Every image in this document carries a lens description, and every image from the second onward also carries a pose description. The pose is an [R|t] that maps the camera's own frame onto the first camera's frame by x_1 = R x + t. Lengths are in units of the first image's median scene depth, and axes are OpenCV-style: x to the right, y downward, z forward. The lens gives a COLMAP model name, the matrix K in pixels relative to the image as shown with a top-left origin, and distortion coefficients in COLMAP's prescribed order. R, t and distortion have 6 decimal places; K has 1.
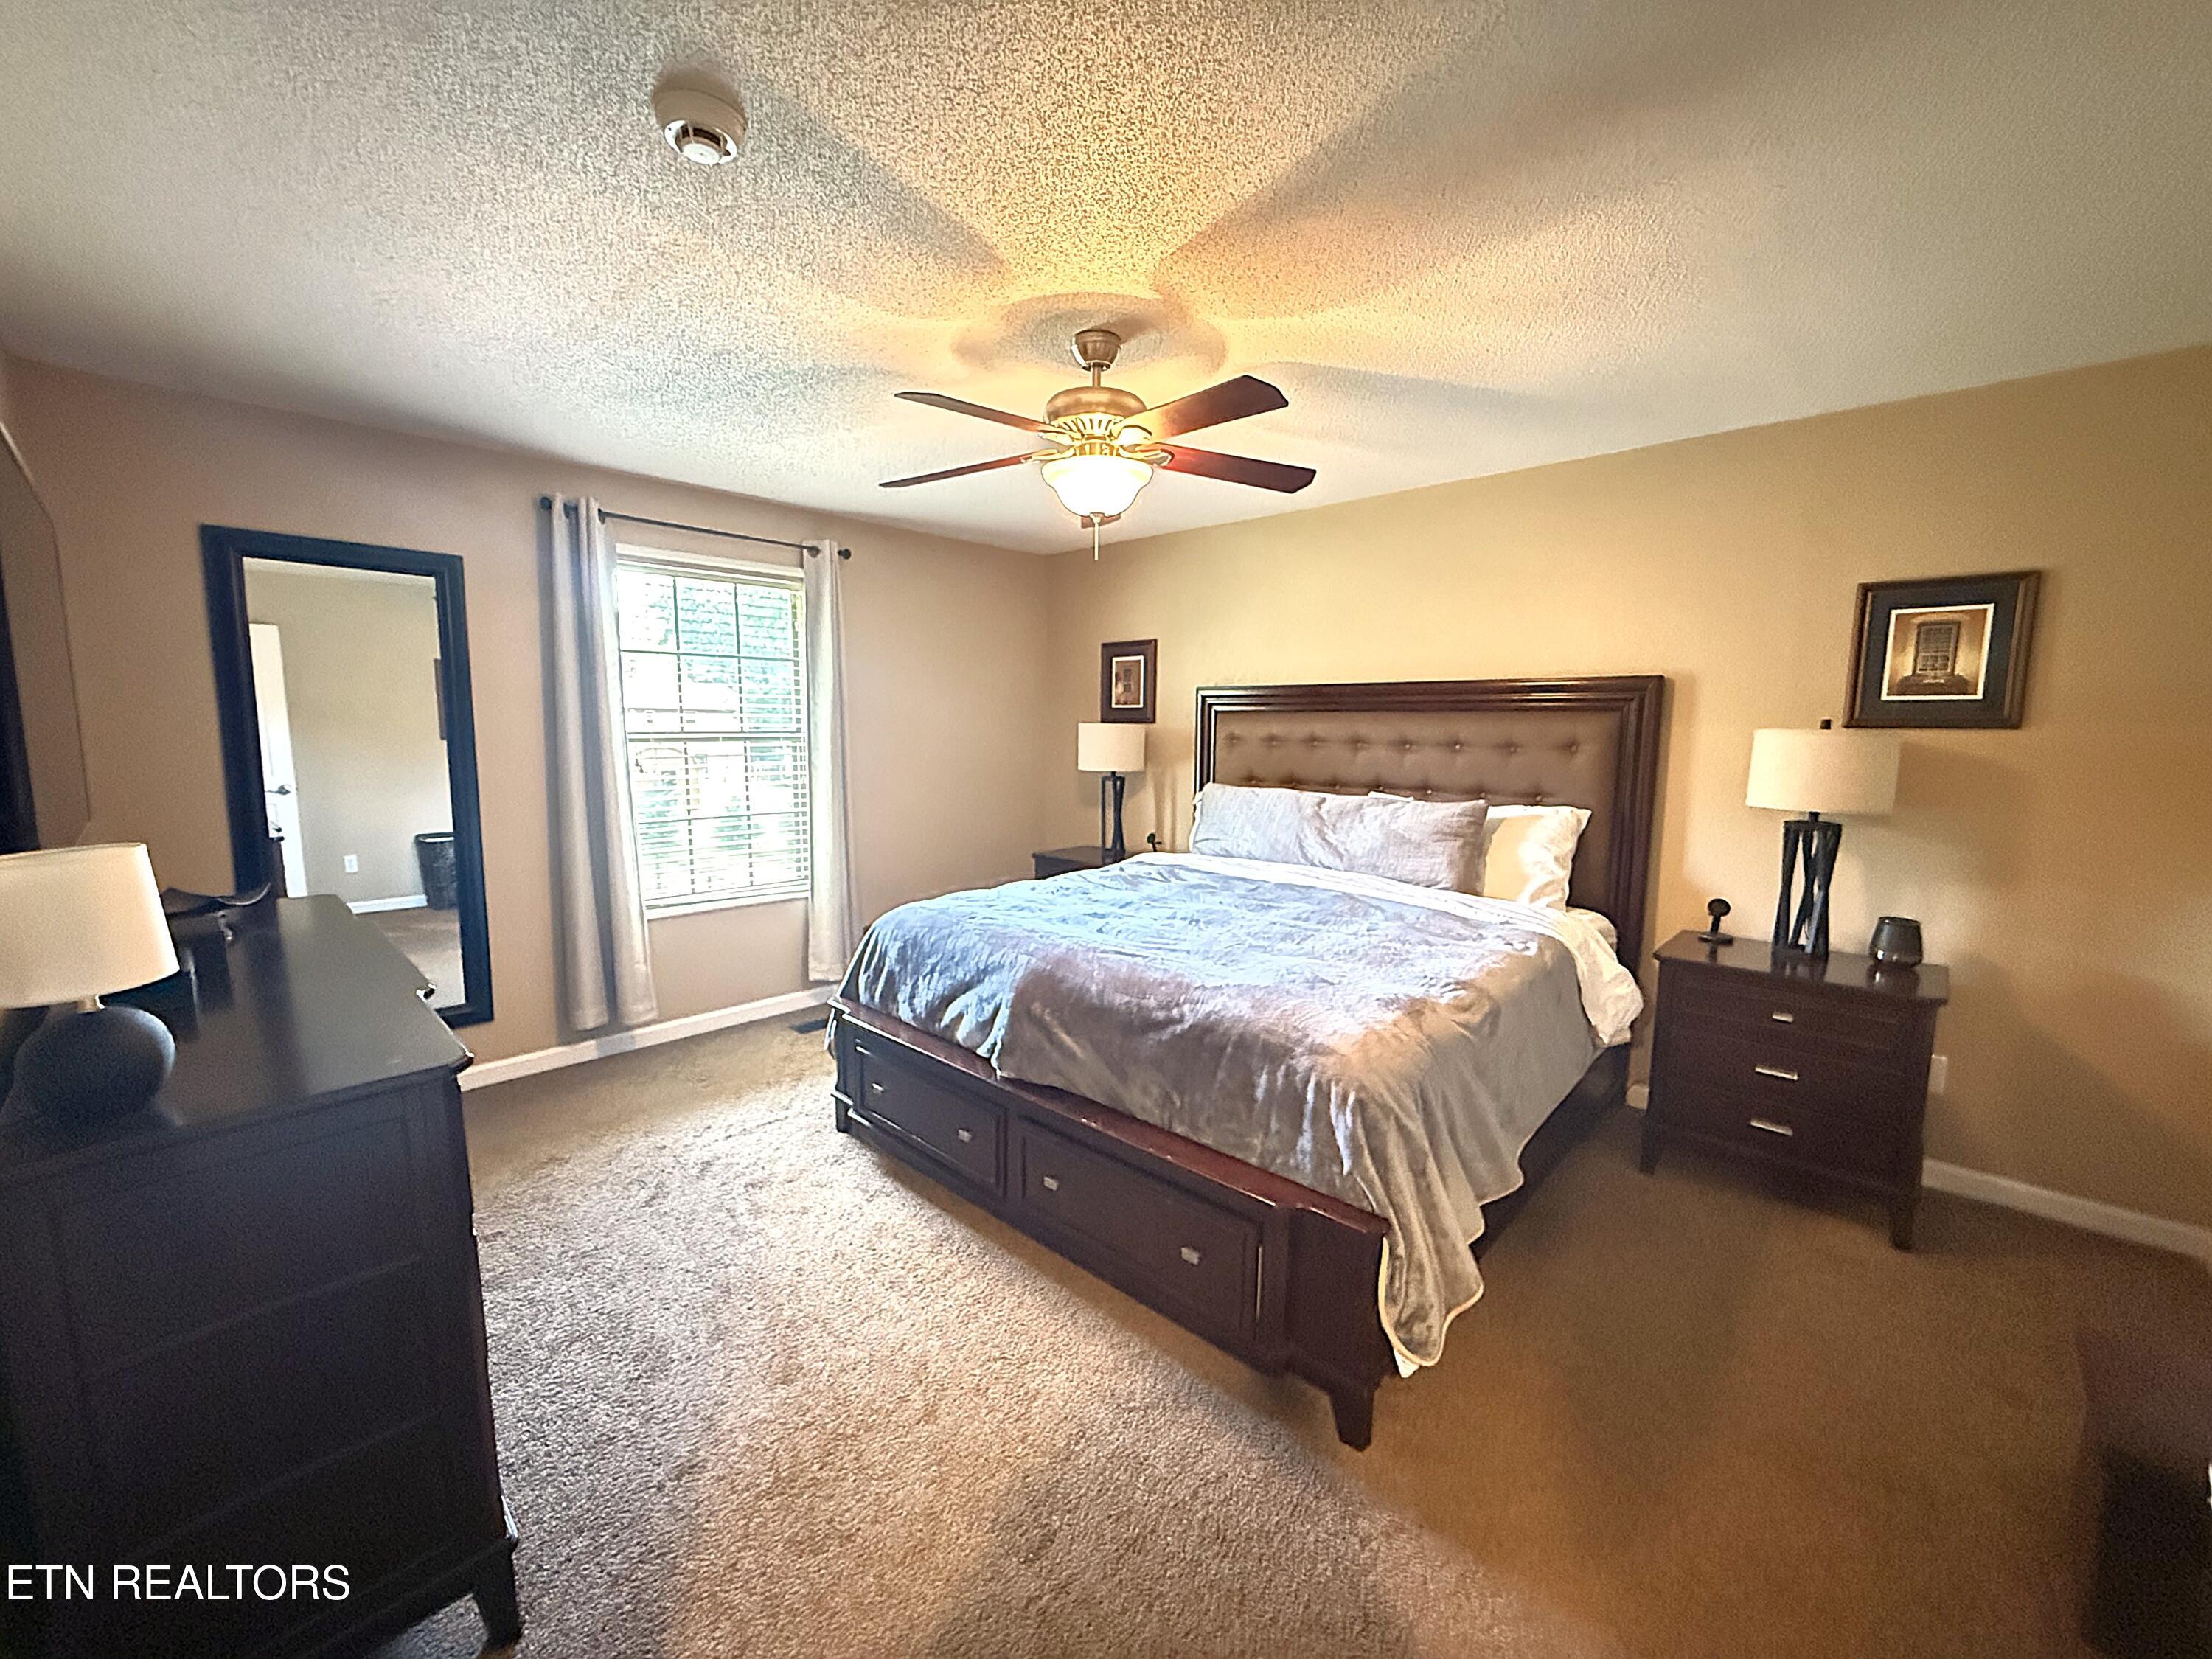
lens RADIAL K [[882.3, 0, 1110.7], [0, 882.3, 841.8], [0, 0, 1]] dist [-0.001340, 0.000372]
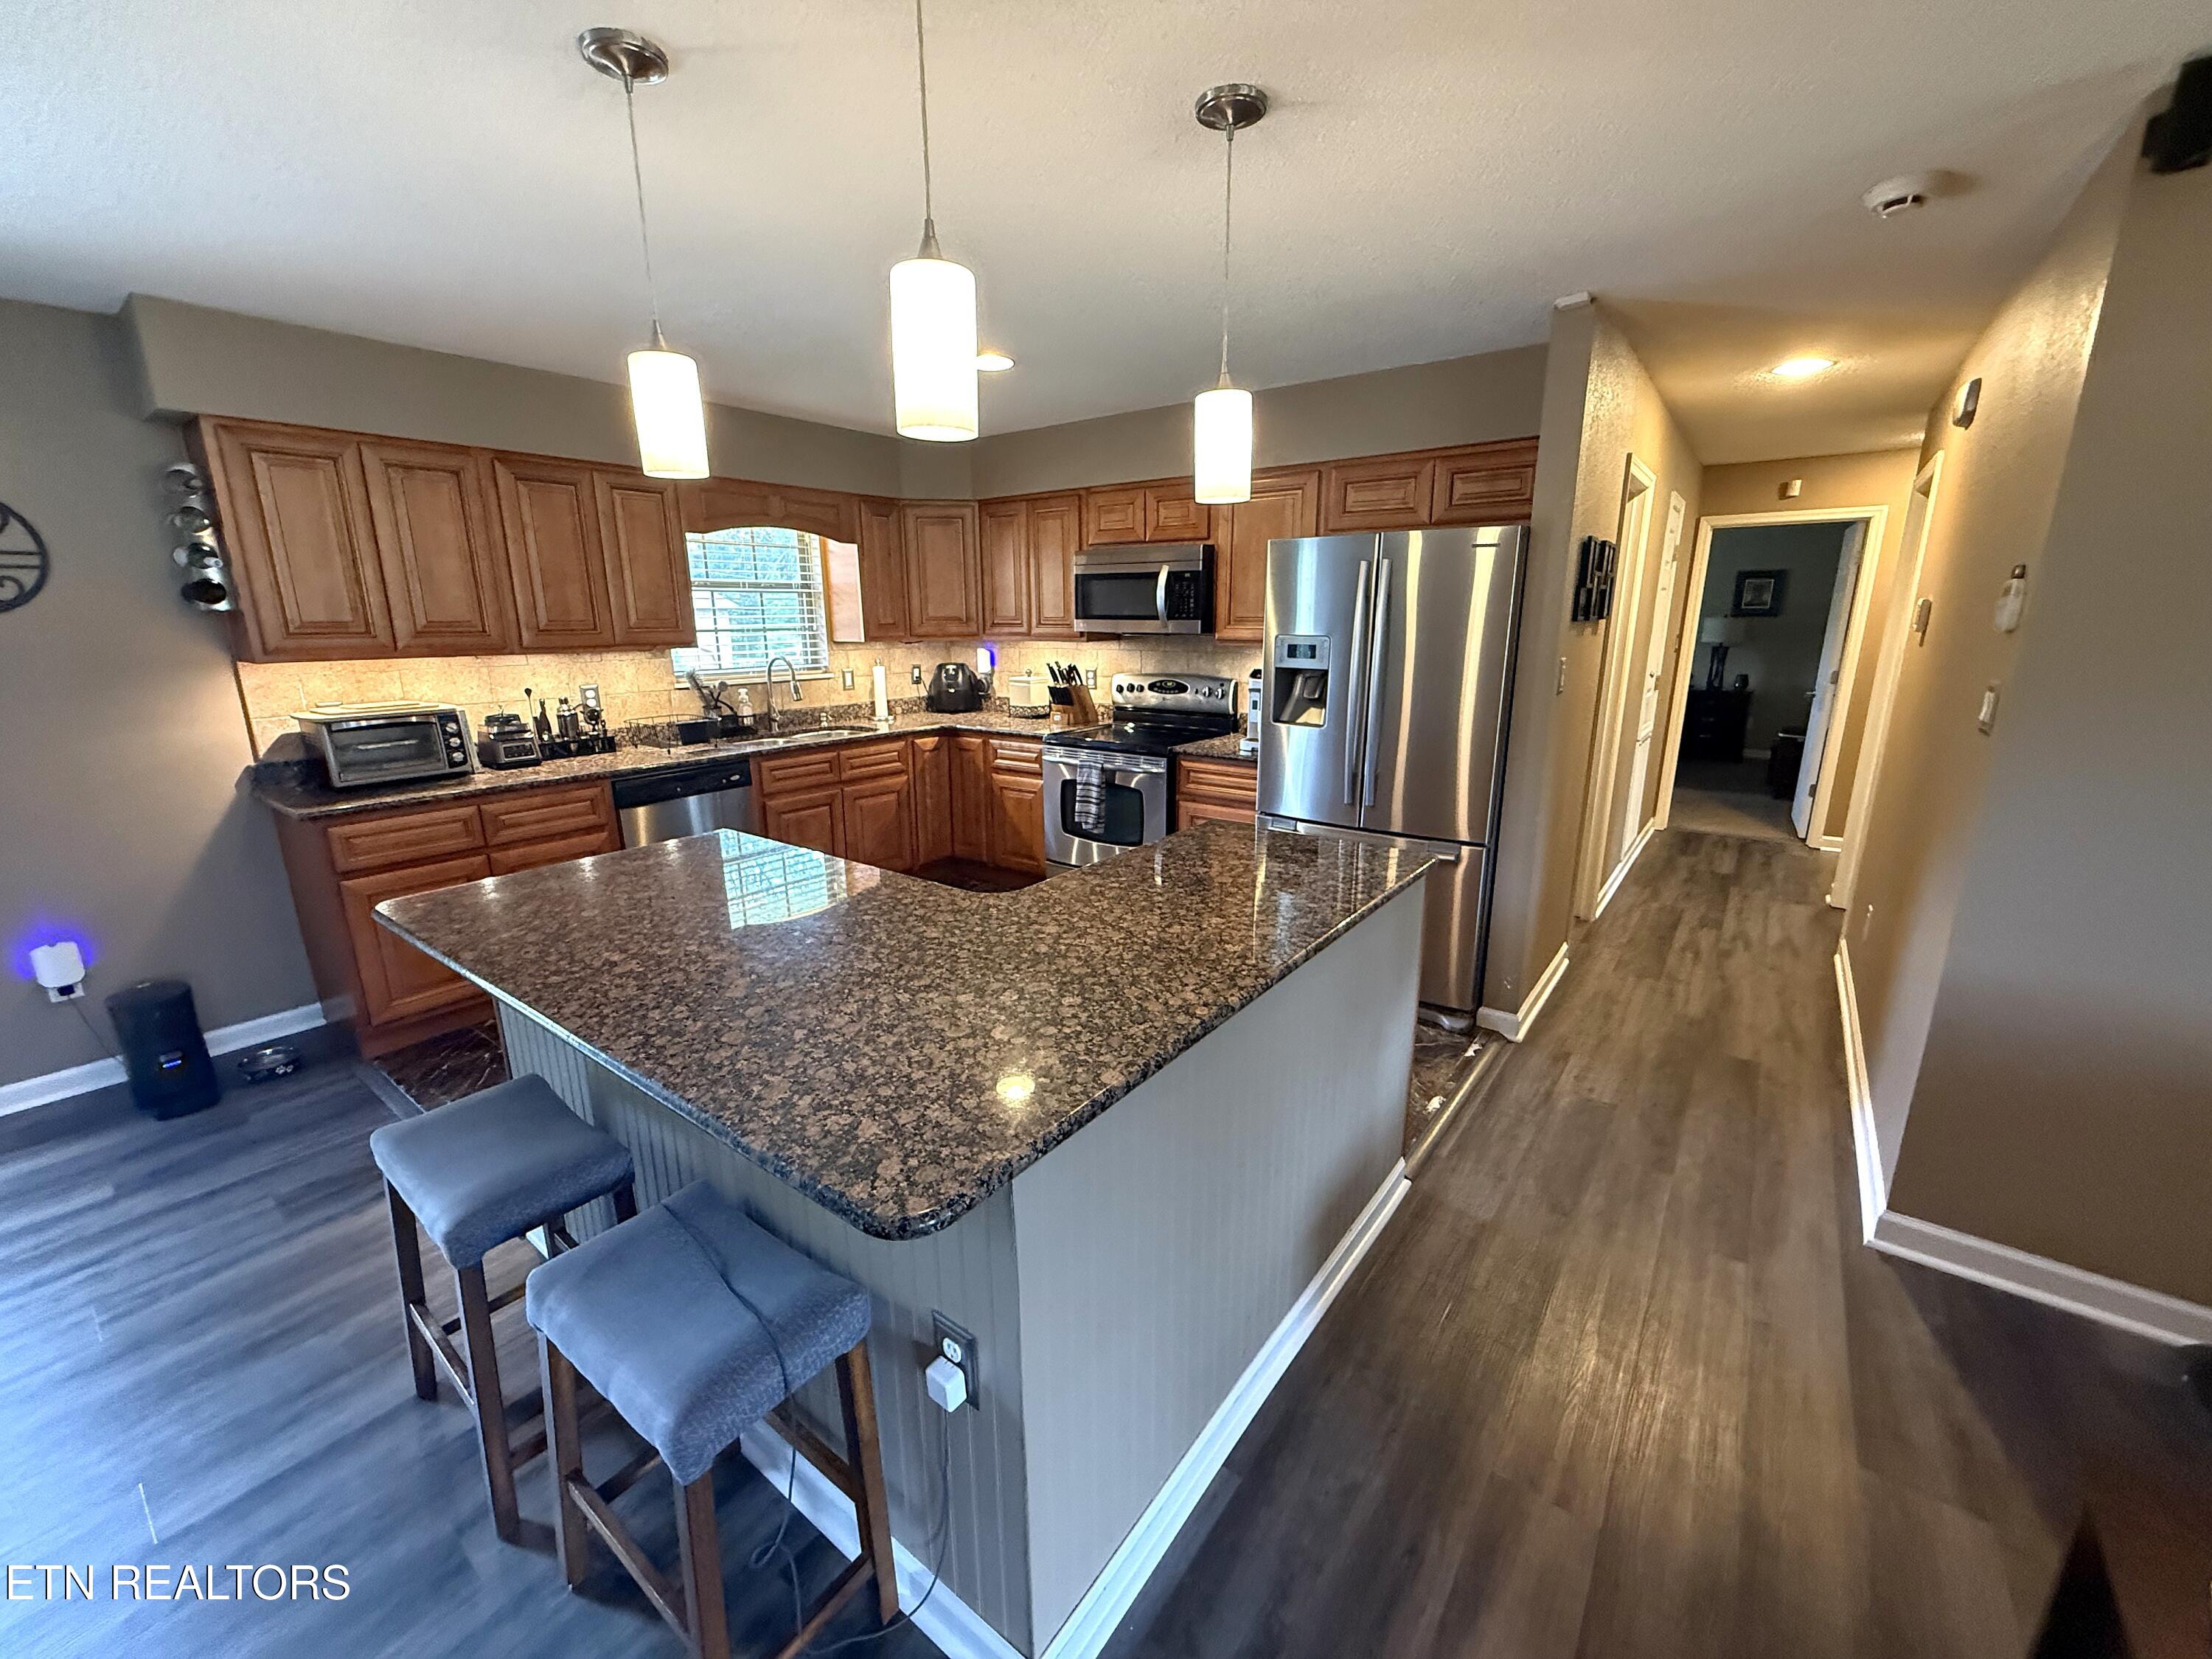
lens RADIAL K [[882.3, 0, 1104.3], [0, 882.3, 828.4], [0, 0, 1]] dist [-0.001340, 0.000372]
pose [[0.993221, -0.034398, 0.111039, -1.894906], [0.022074, 0.993645, 0.110371, 0.240338], [-0.114130, -0.107172, 0.987668, -2.079882]]
